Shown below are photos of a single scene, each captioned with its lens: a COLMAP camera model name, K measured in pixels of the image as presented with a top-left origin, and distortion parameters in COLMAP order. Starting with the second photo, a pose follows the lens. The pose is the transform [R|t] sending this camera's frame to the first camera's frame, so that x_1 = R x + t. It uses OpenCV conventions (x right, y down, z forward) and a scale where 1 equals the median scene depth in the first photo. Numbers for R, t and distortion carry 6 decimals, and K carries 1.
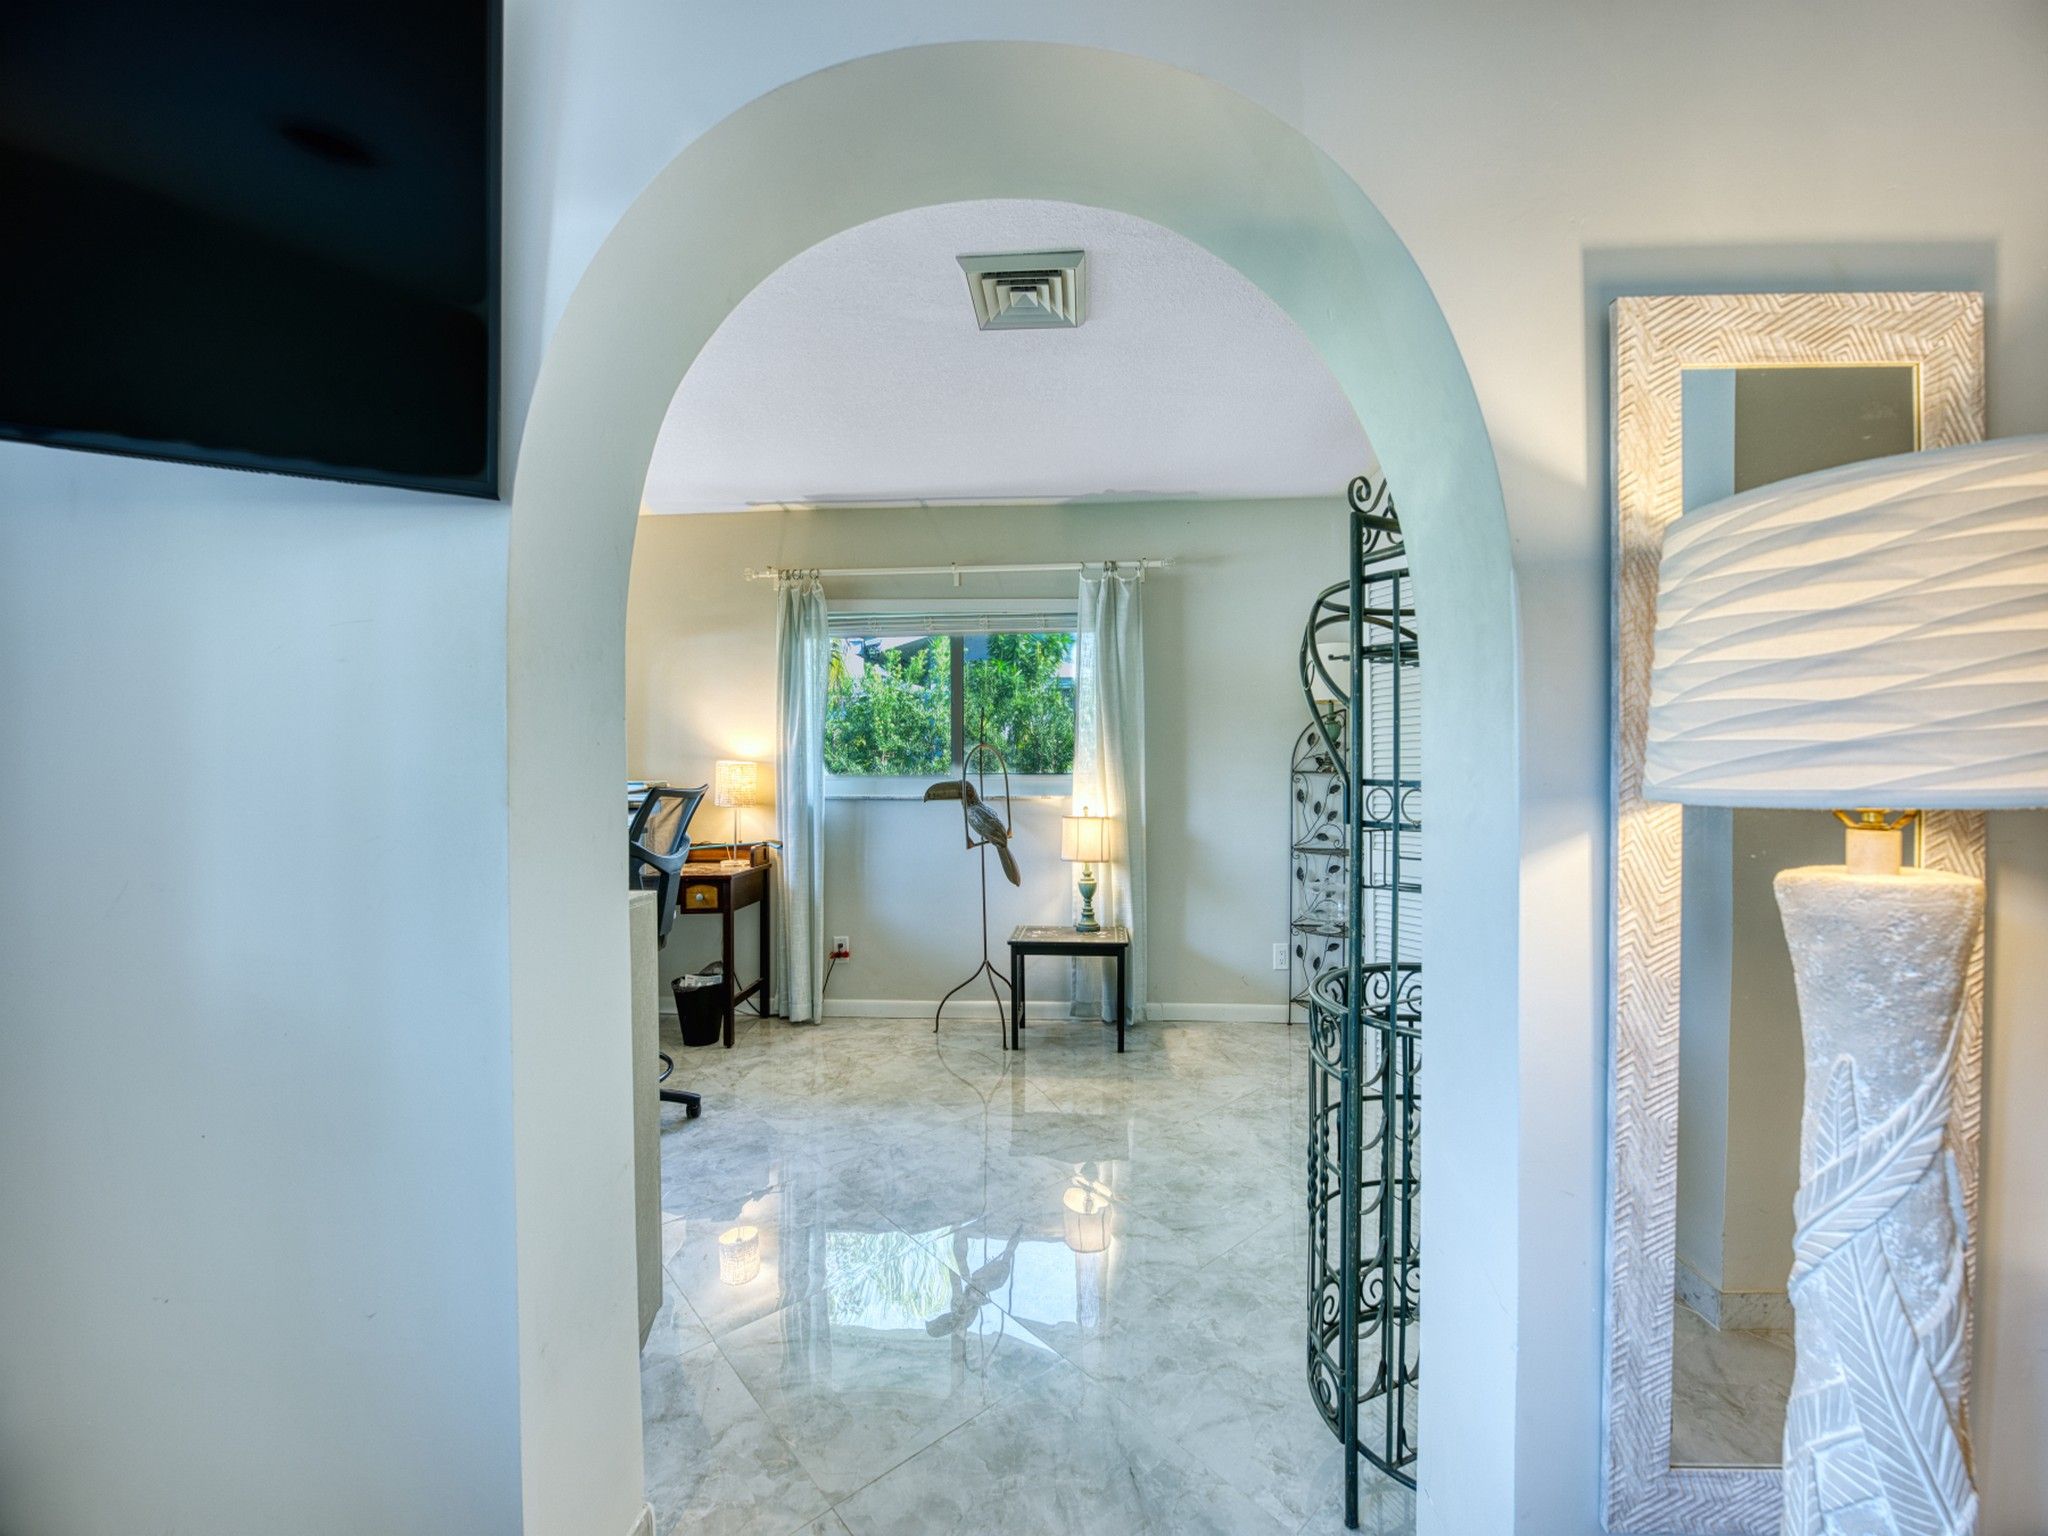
lens RADIAL K [[822.6, 0, 1025.9], [0, 822.6, 758.6], [0, 0, 1]] dist [-0.026769, 0.002431]
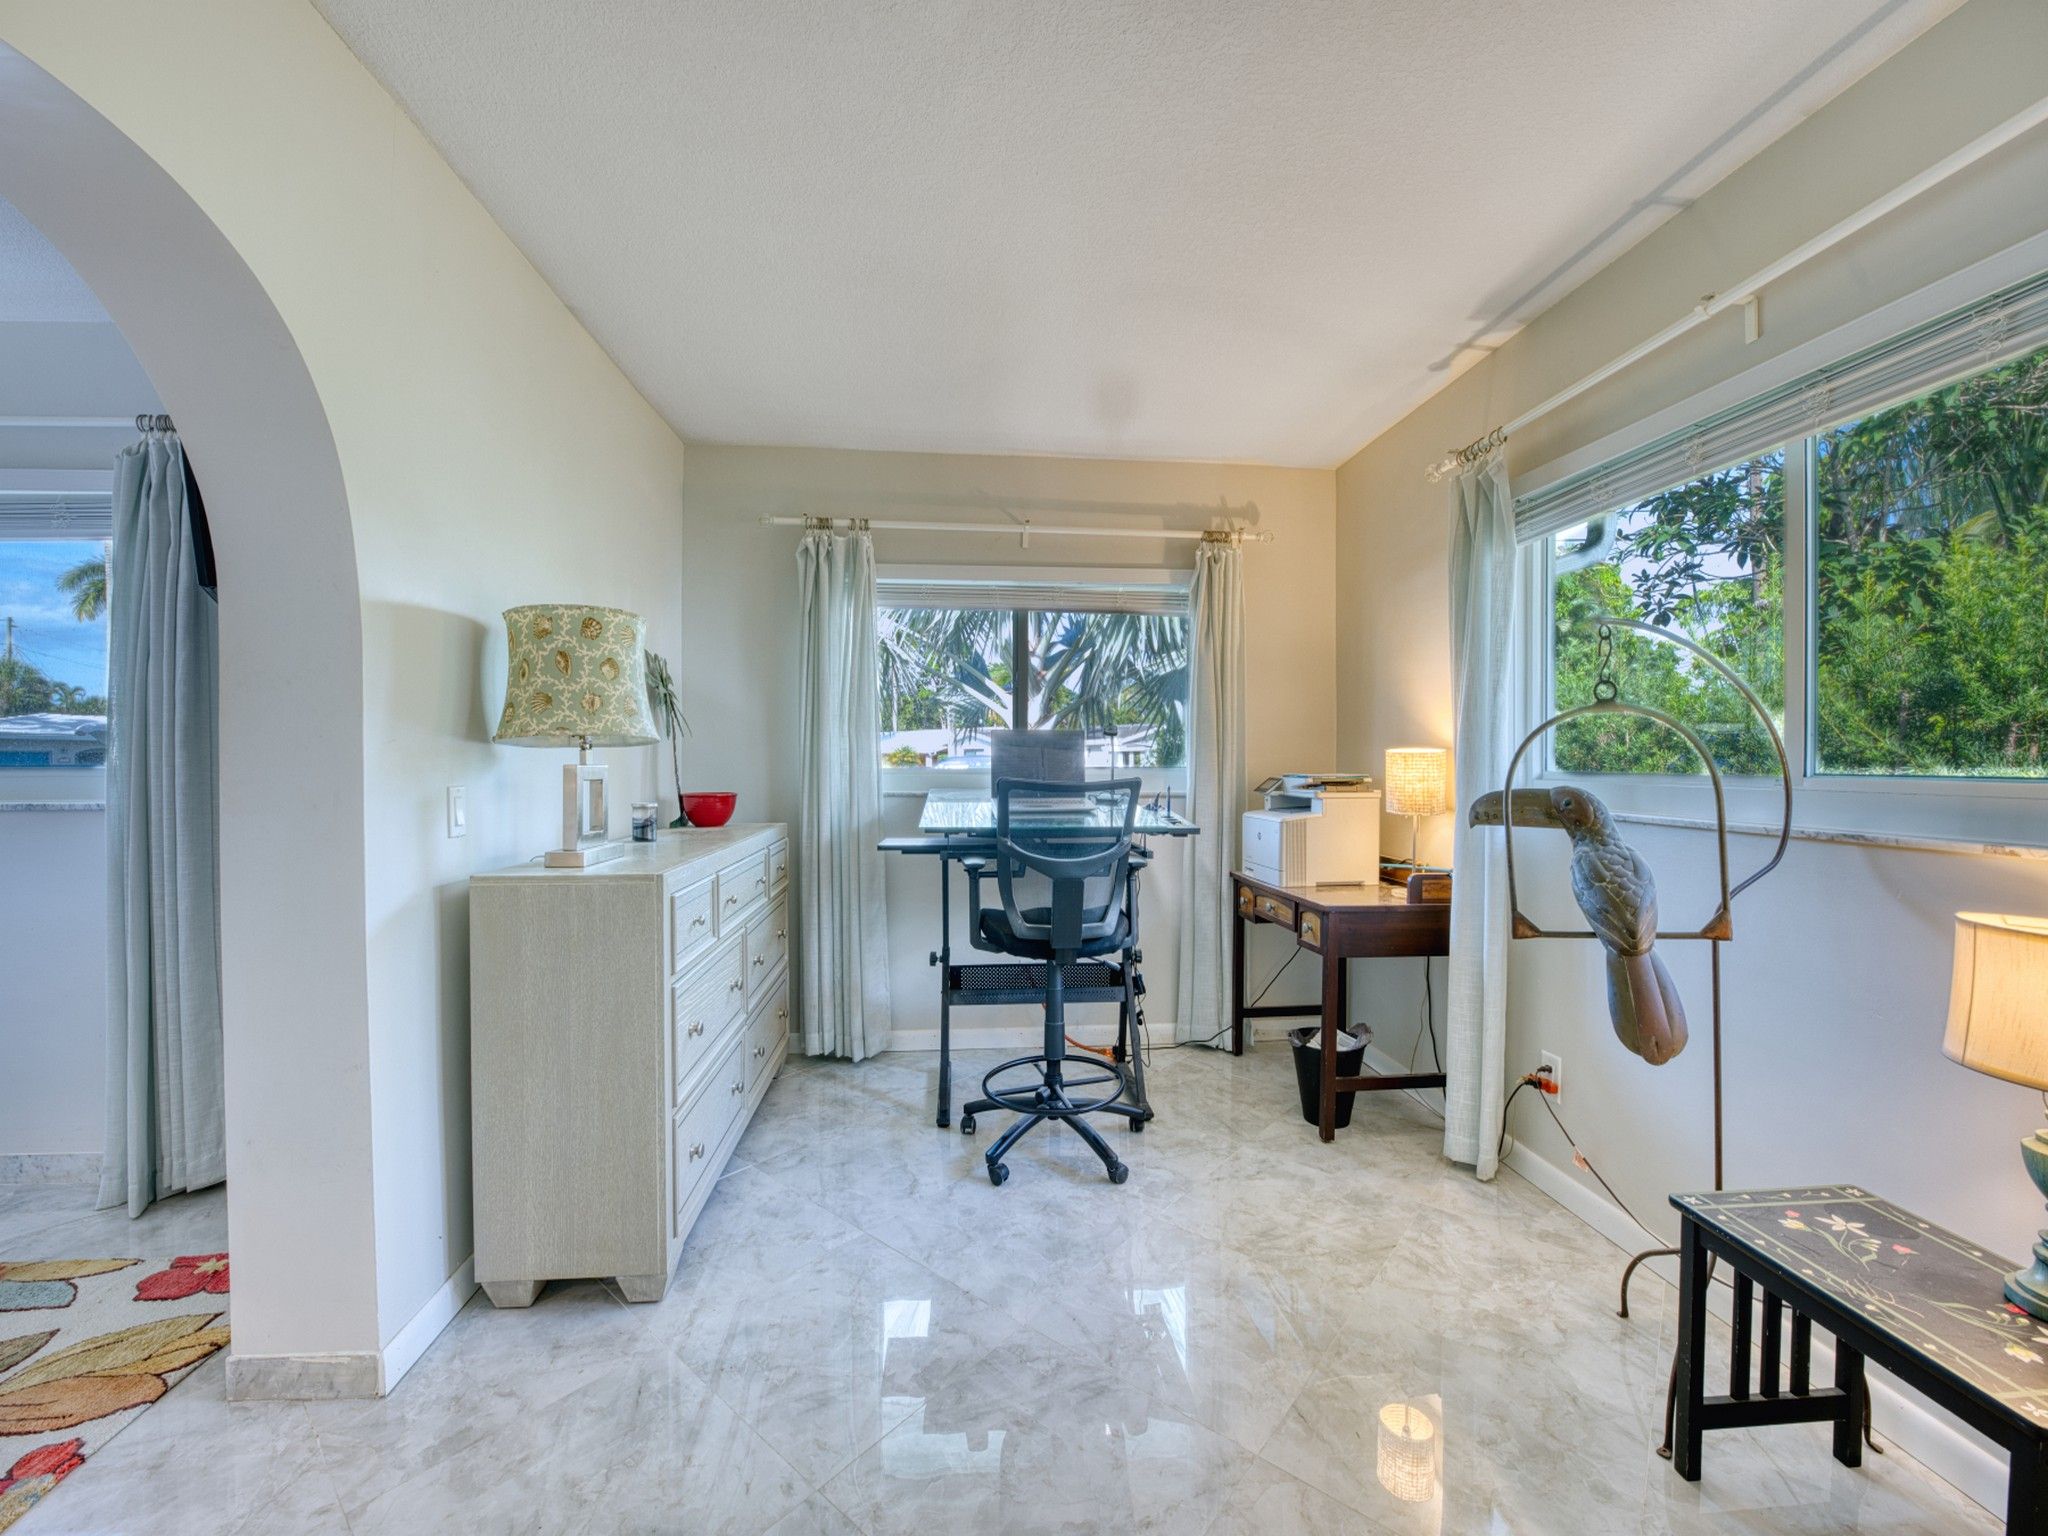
lens RADIAL K [[822.6, 0, 1025.9], [0, 822.6, 758.6], [0, 0, 1]] dist [-0.026769, 0.002431]
pose [[0.162886, 0.002997, -0.986640, 0.279551], [0.003159, 0.999989, 0.003559, 0.009027], [0.986640, -0.003697, 0.162875, 0.566917]]
